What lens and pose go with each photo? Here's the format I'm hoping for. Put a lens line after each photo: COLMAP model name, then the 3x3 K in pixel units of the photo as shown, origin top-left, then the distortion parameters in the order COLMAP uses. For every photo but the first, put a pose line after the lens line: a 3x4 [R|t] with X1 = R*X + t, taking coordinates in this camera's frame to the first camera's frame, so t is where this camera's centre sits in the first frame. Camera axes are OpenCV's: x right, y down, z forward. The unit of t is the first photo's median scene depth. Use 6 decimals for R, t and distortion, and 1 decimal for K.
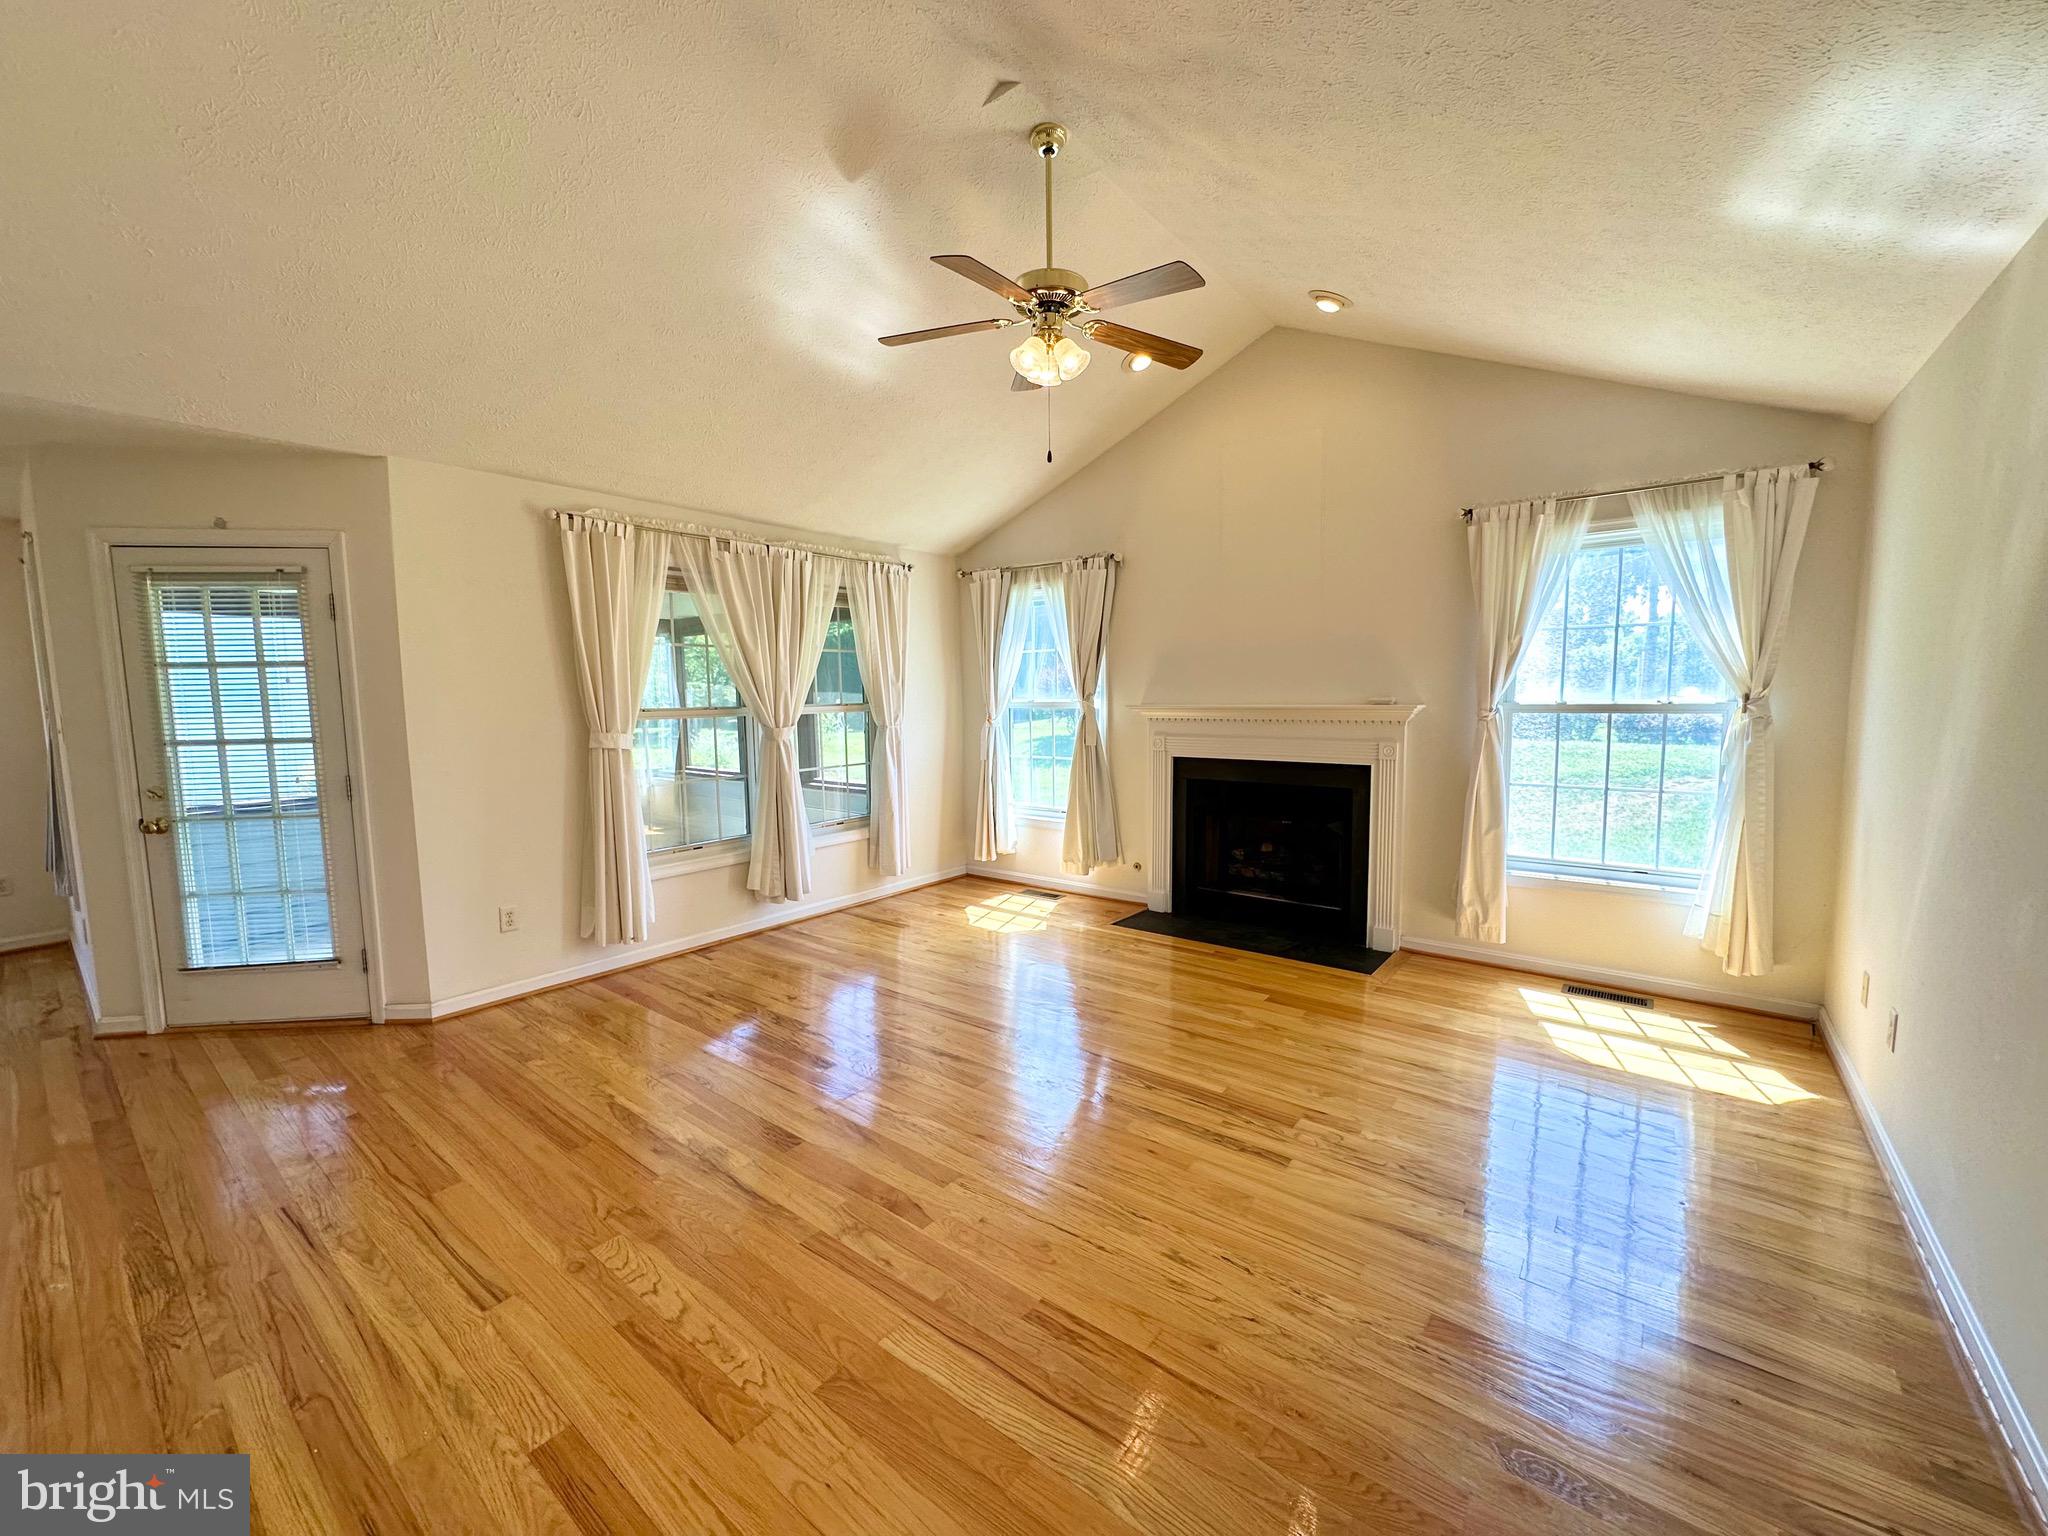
lens RADIAL K [[814.1, 0, 1025.1], [0, 814.1, 767.4], [0, 0, 1]] dist [-0.005519, 0.001306]
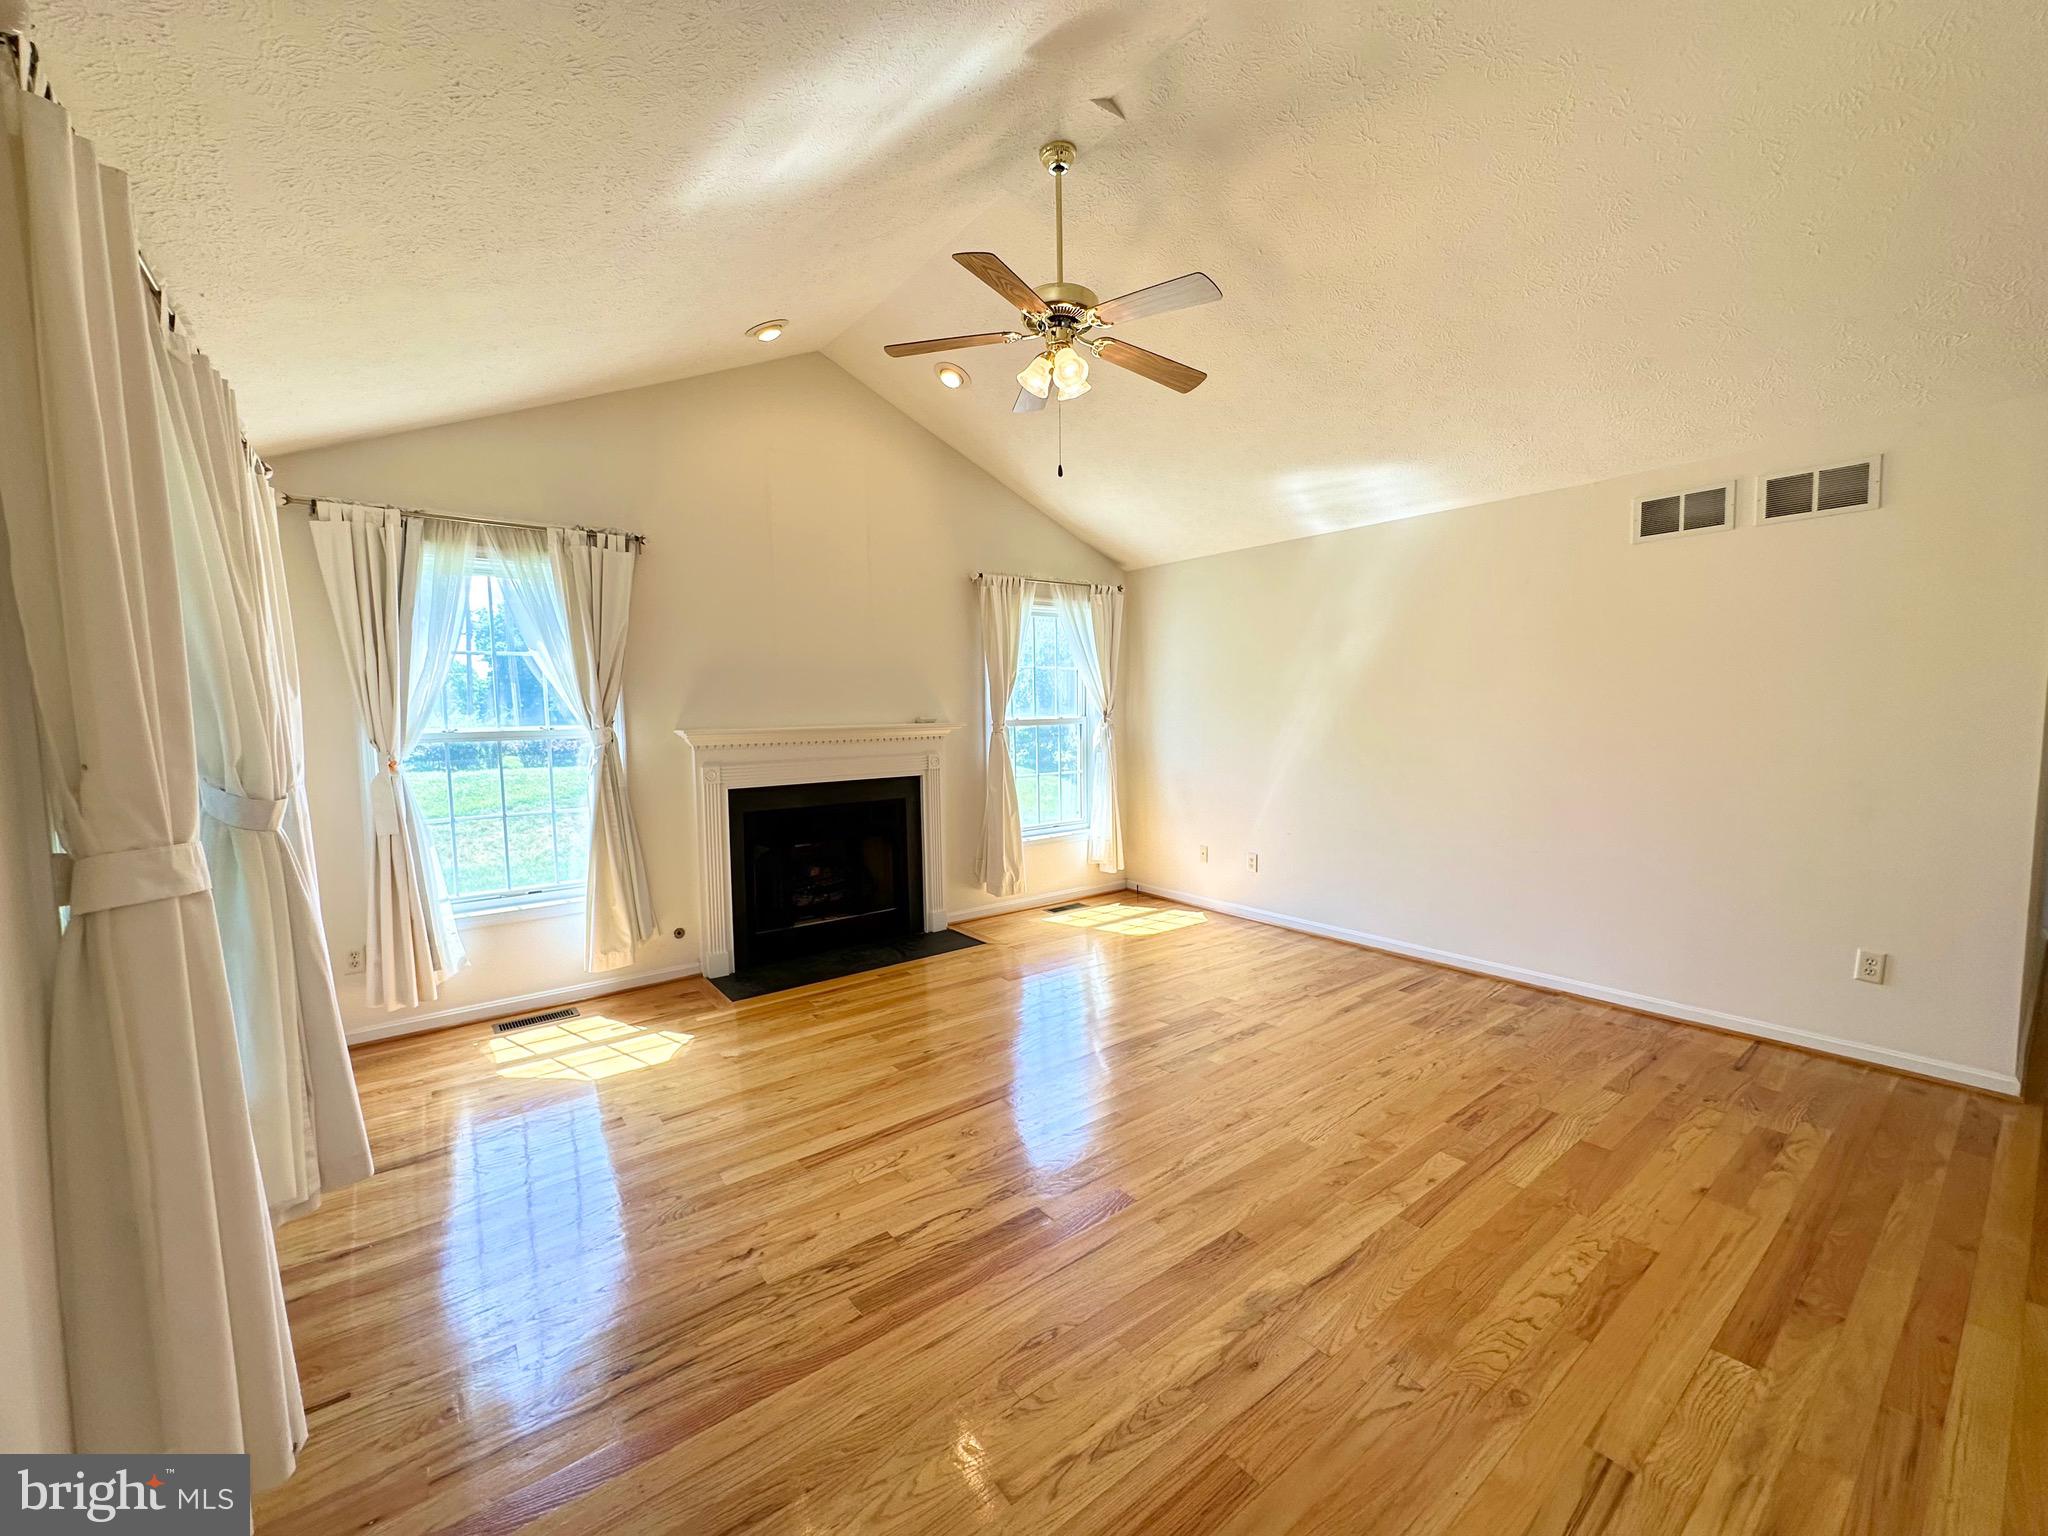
lens RADIAL K [[814.1, 0, 1021.1], [0, 814.1, 769.1], [0, 0, 1]] dist [-0.005519, 0.001306]
pose [[0.253486, -0.067837, 0.964958, -0.747798], [0.101811, 0.993869, 0.043124, -0.053052], [-0.961966, 0.087312, 0.258838, 0.637784]]
